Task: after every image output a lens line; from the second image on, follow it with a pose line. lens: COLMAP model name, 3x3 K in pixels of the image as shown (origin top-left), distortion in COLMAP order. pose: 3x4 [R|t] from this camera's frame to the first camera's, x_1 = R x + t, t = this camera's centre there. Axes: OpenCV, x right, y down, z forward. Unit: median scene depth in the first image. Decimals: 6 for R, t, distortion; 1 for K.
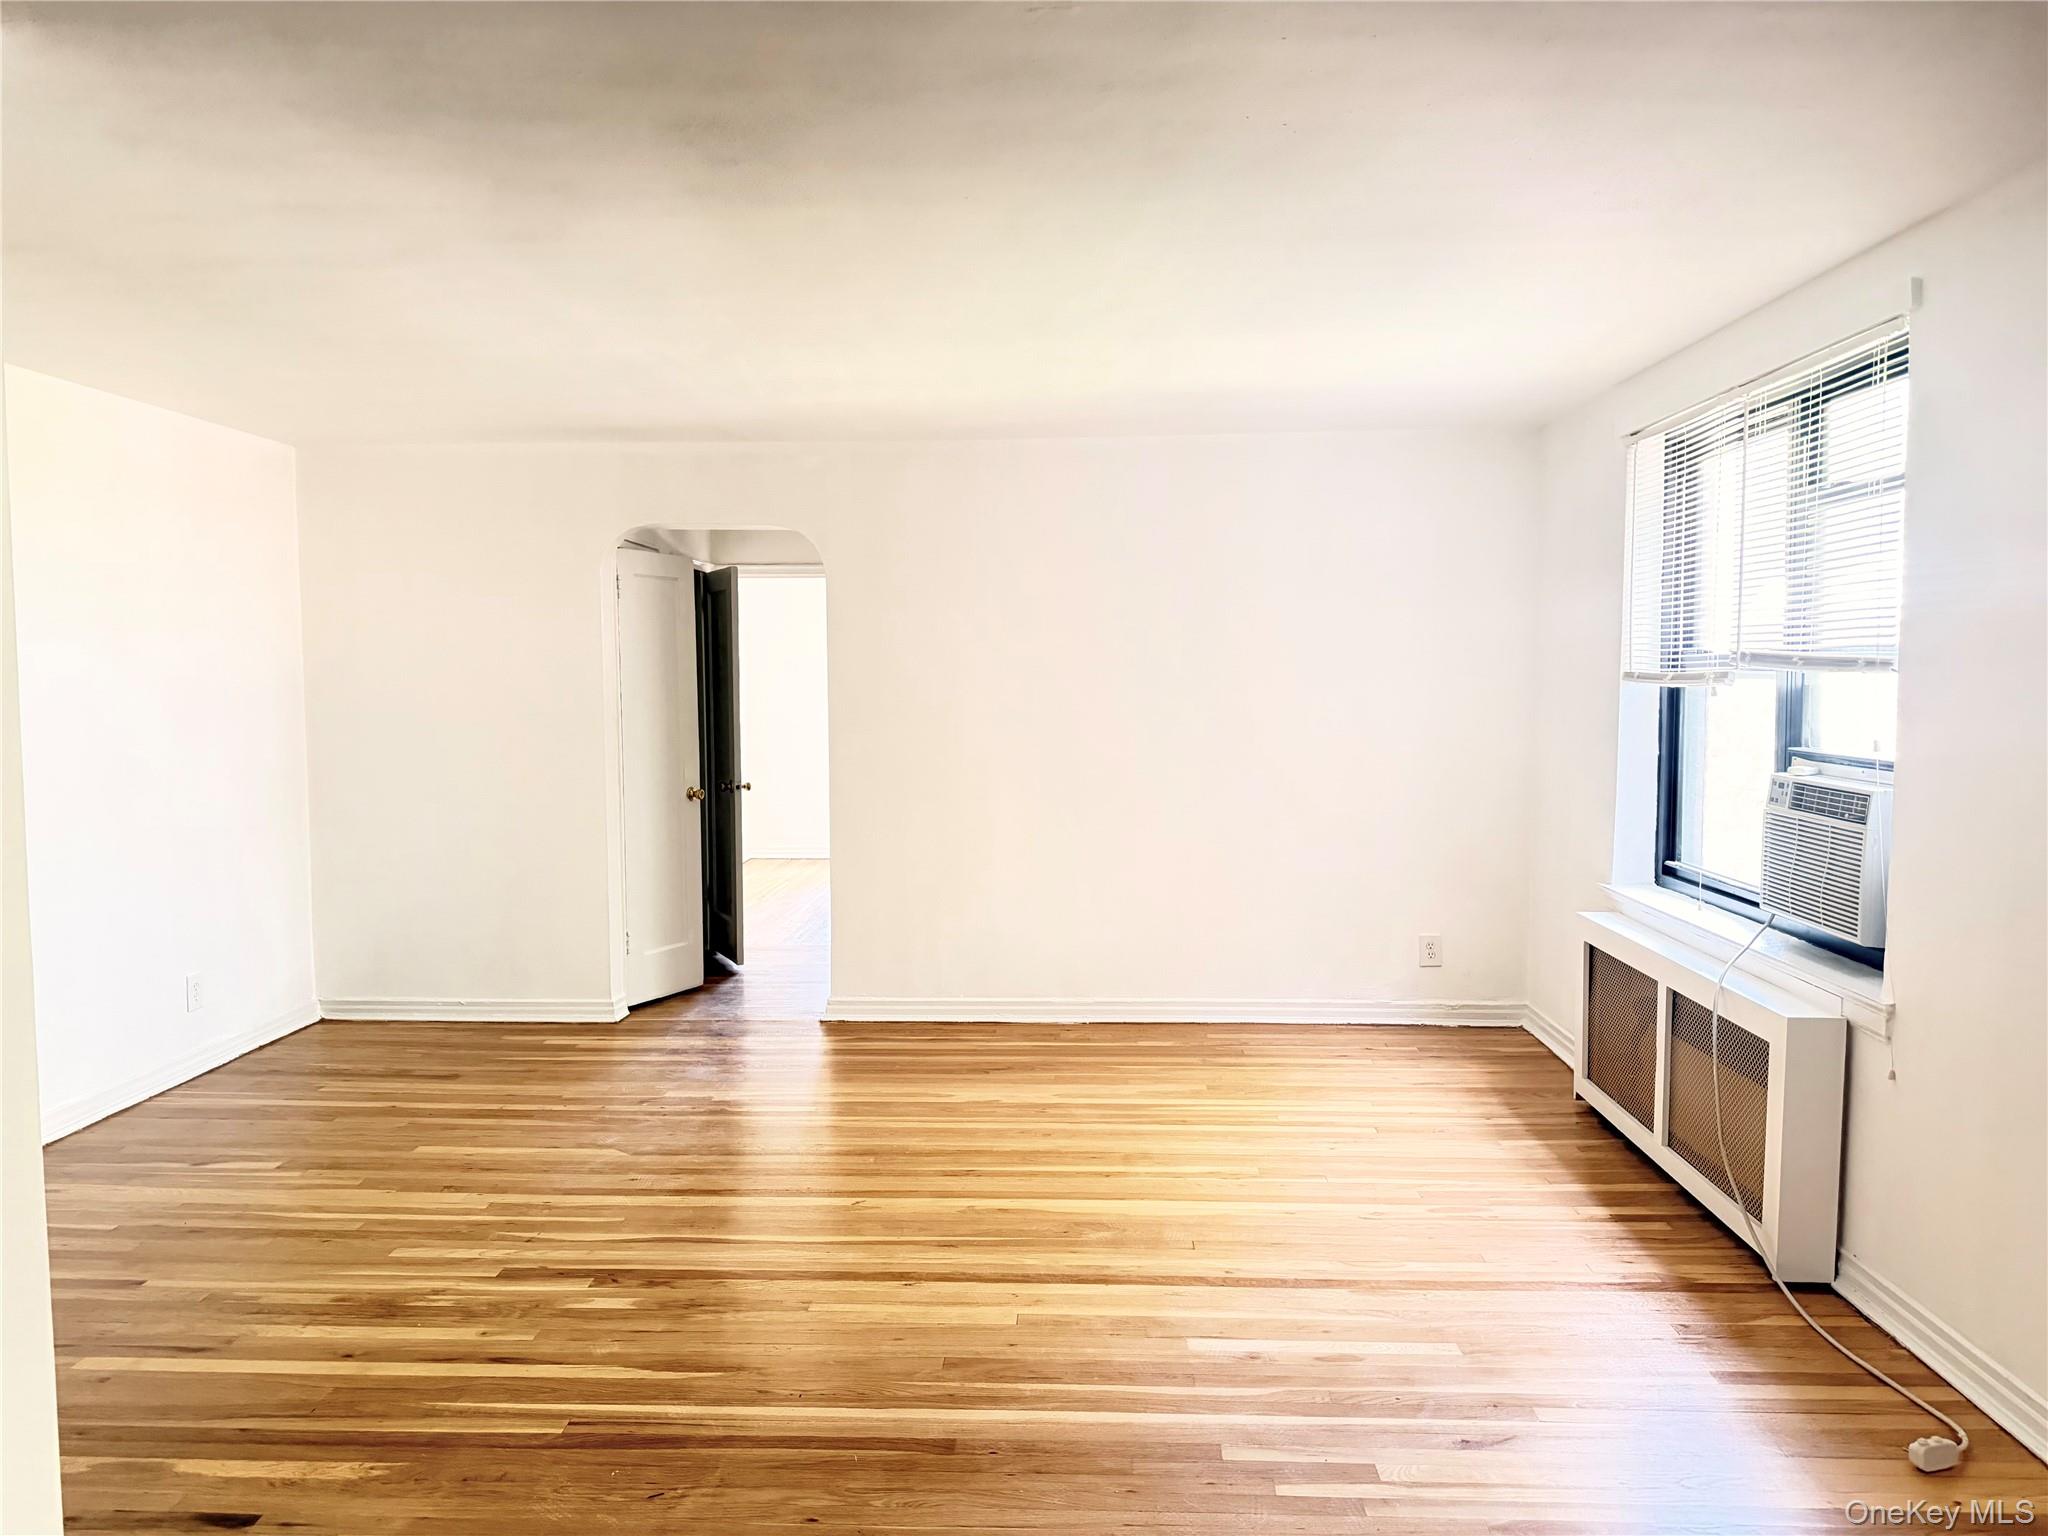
lens RADIAL K [[1432.4, 0, 1024.0], [0, 1432.4, 768.0], [0, 0, 1]] dist [-0.076345, -0.001803]
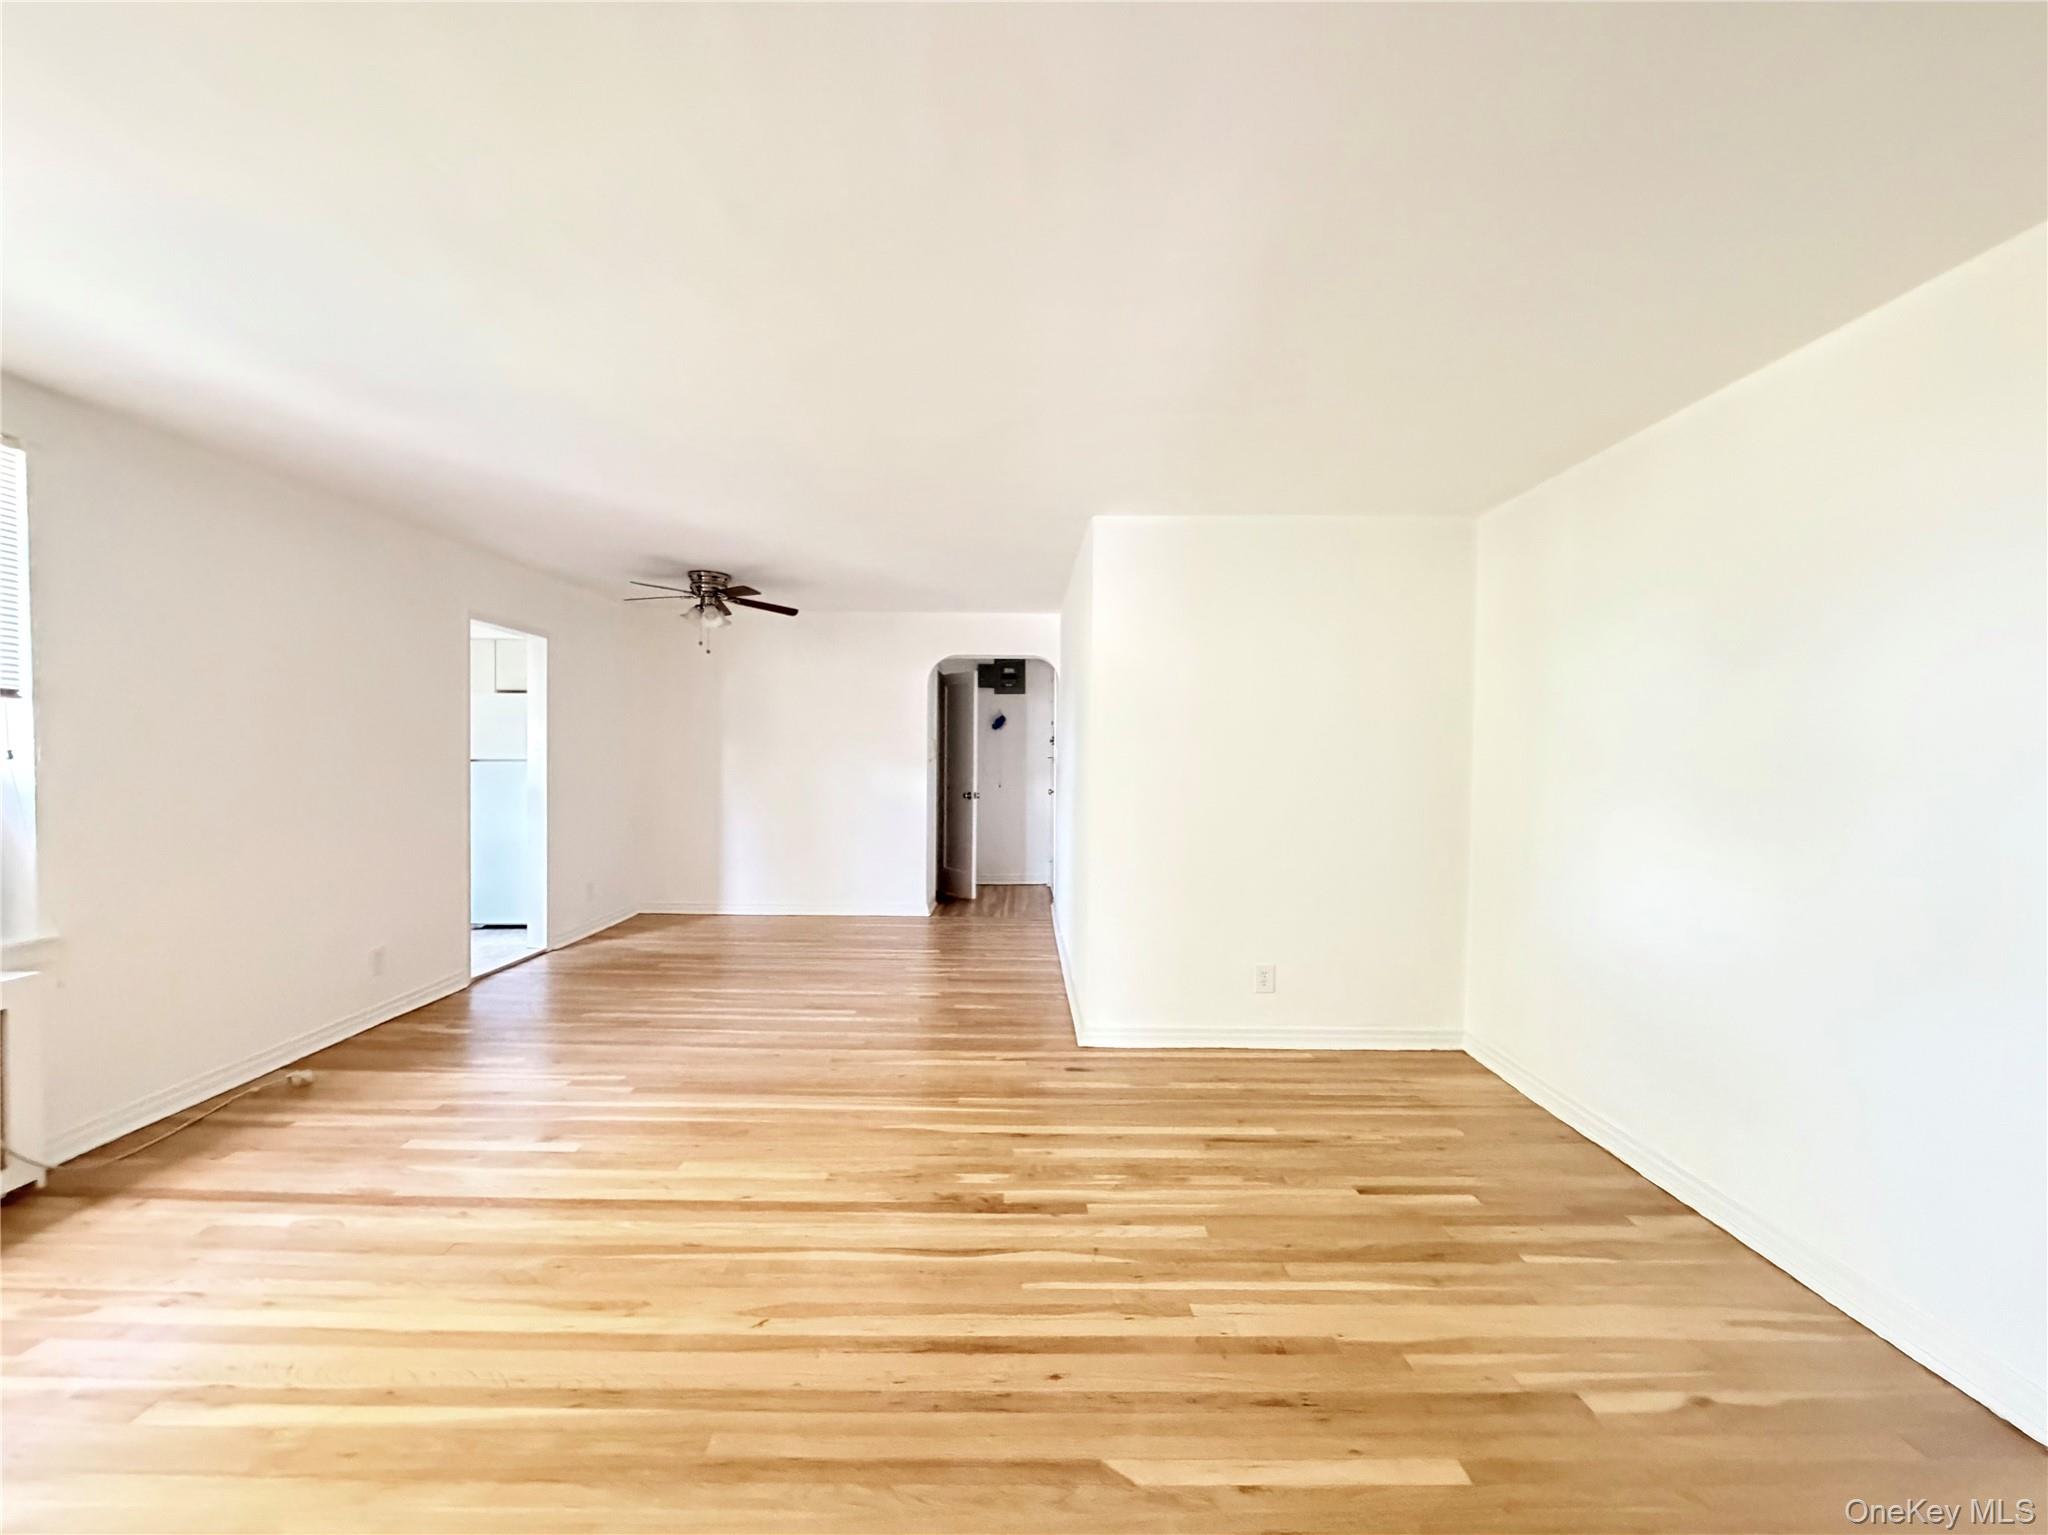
lens RADIAL K [[816.2, 0, 1019.0], [0, 816.2, 762.8], [0, 0, 1]] dist [0.000390, 0.000245]
pose [[-0.998540, -0.011369, -0.052815, -0.266154], [-0.015529, 0.996752, 0.079027, -0.074350], [0.051745, 0.079732, -0.995472, 1.619049]]
